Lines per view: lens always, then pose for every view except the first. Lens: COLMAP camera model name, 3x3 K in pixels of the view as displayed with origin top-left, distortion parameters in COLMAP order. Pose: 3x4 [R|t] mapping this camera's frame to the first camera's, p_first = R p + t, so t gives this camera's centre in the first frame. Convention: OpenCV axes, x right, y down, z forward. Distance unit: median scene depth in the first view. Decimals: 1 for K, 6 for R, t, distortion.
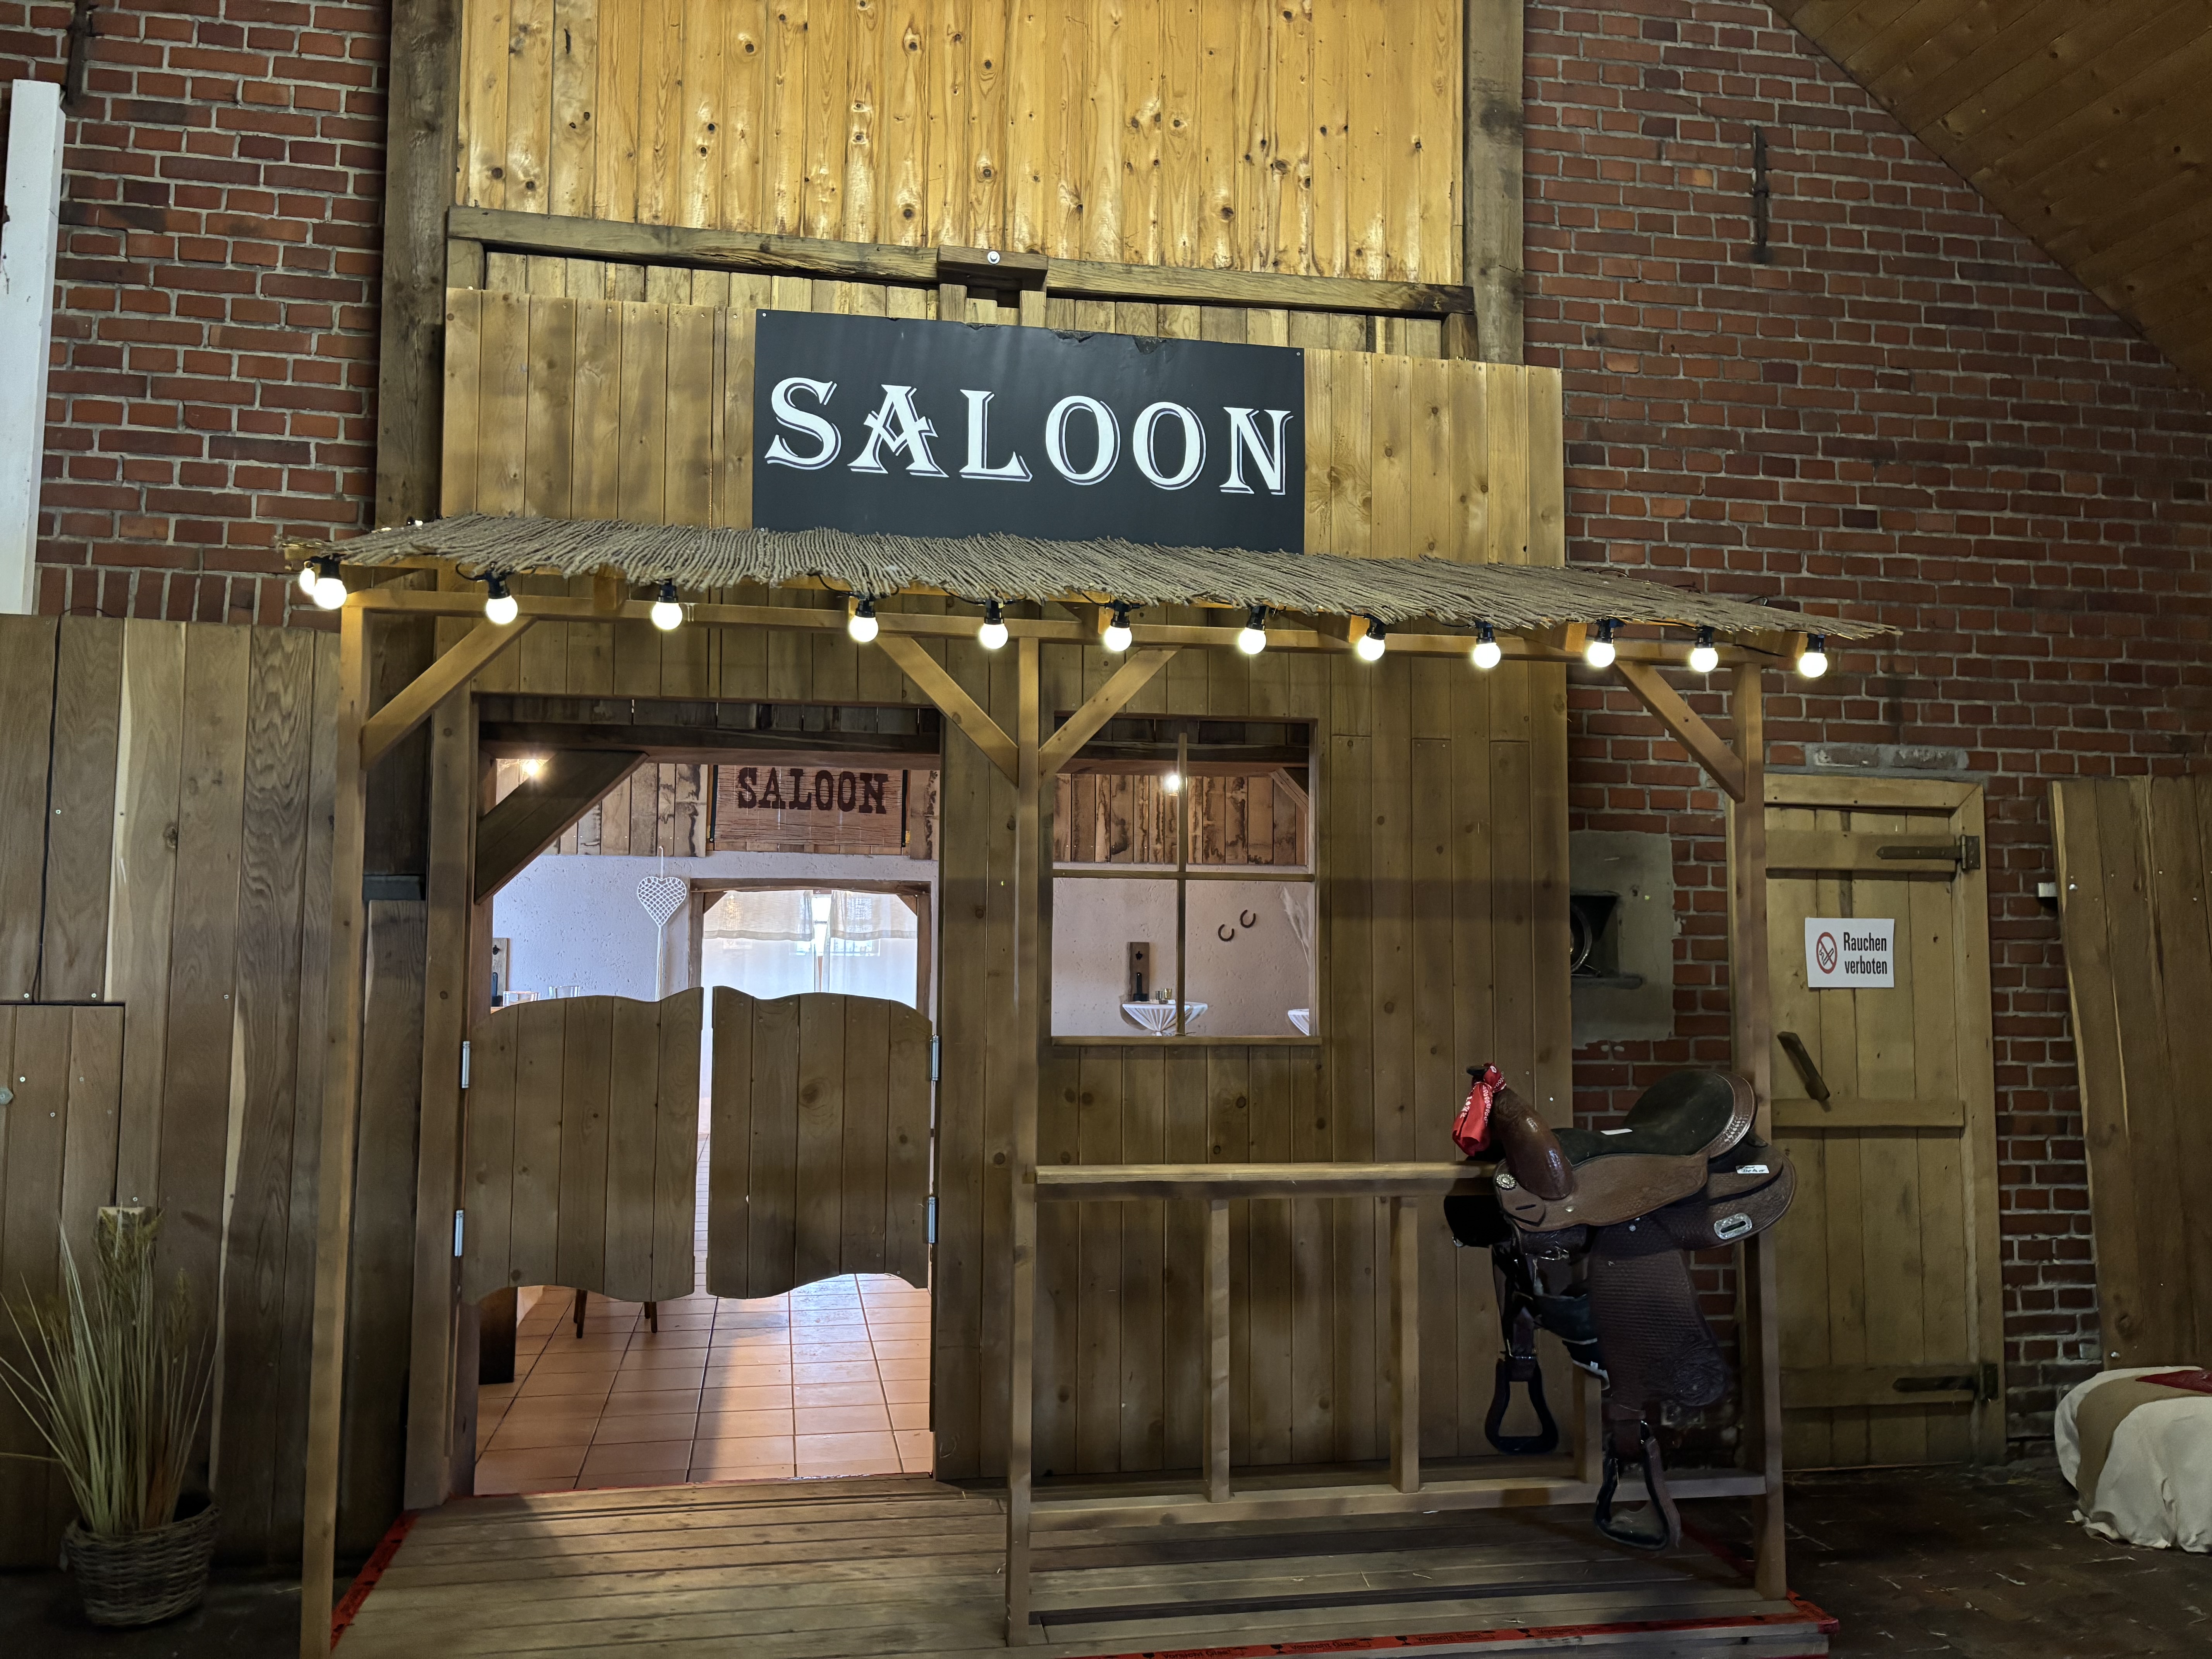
lens RADIAL K [[1667.0, 0, 1113.3], [0, 1667.0, 836.6], [0, 0, 1]] dist [0.026257, -0.017877]
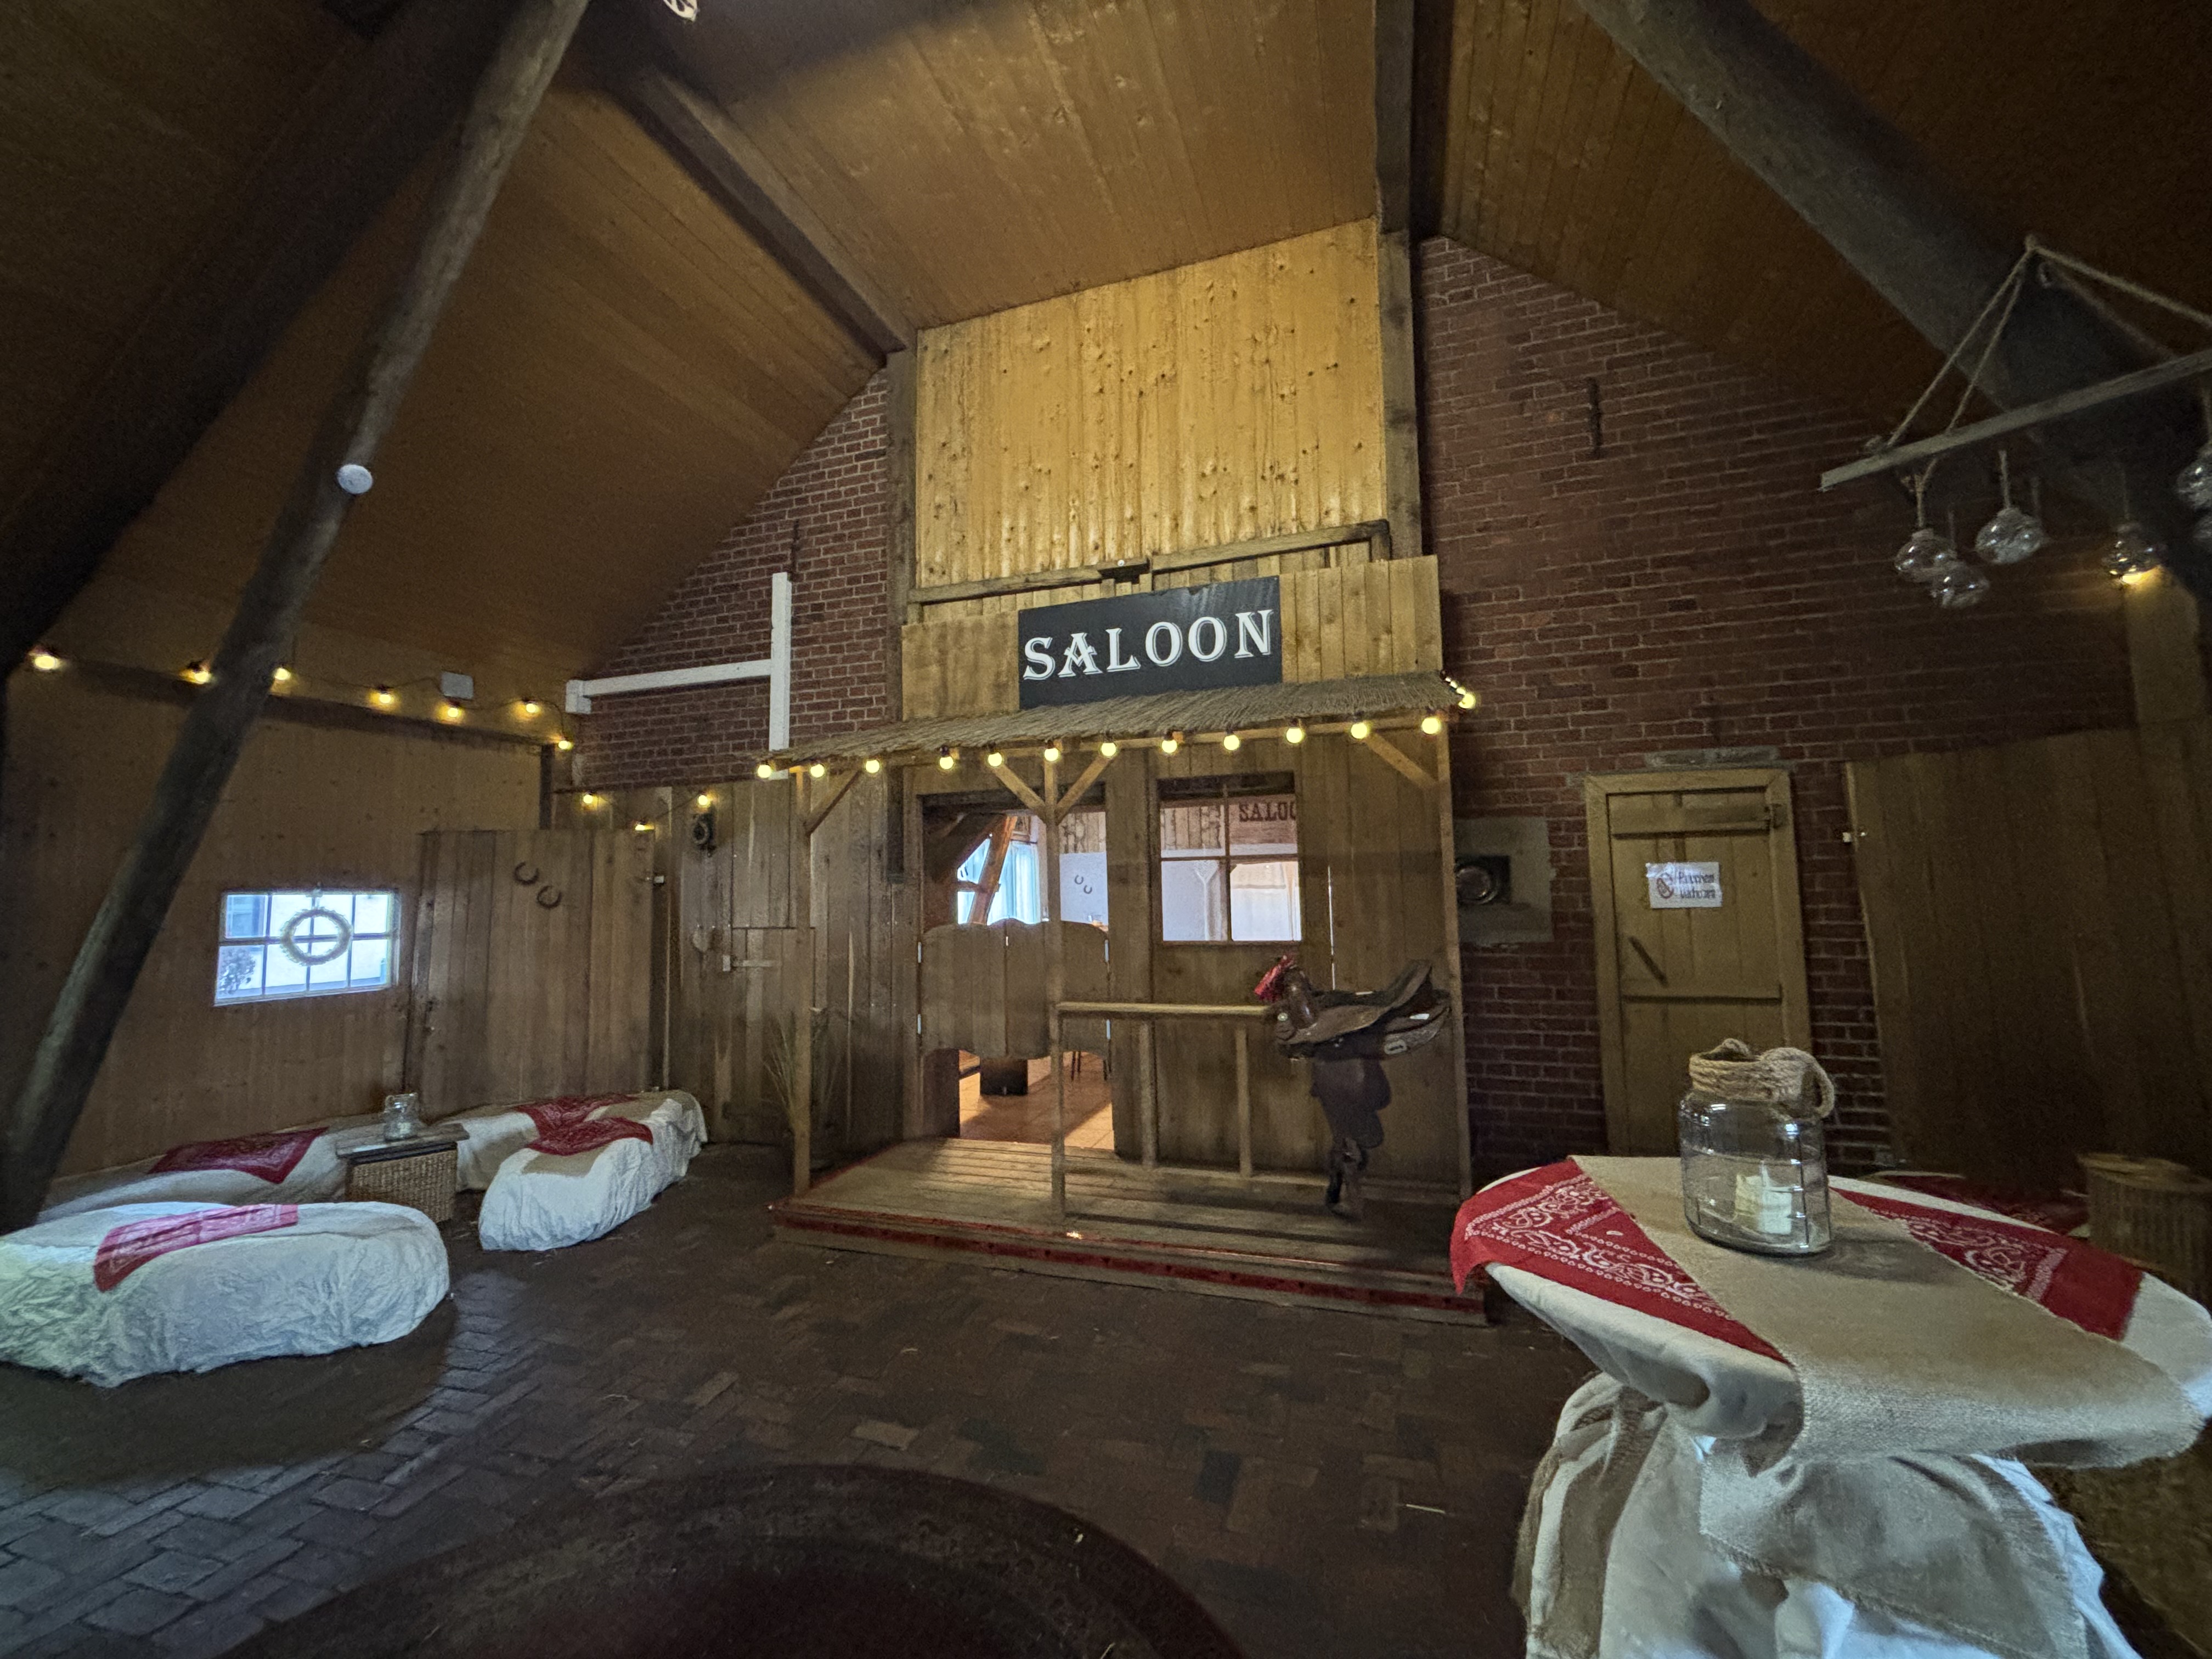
lens RADIAL K [[889.0, 0, 1105.8], [0, 889.0, 830.5], [0, 0, 1]] dist [0.002565, -0.000511]
pose [[0.879760, -0.060808, -0.471513, 0.400926], [0.060292, 0.998049, -0.016219, -0.000108], [0.471580, -0.014159, 0.881710, 0.020007]]
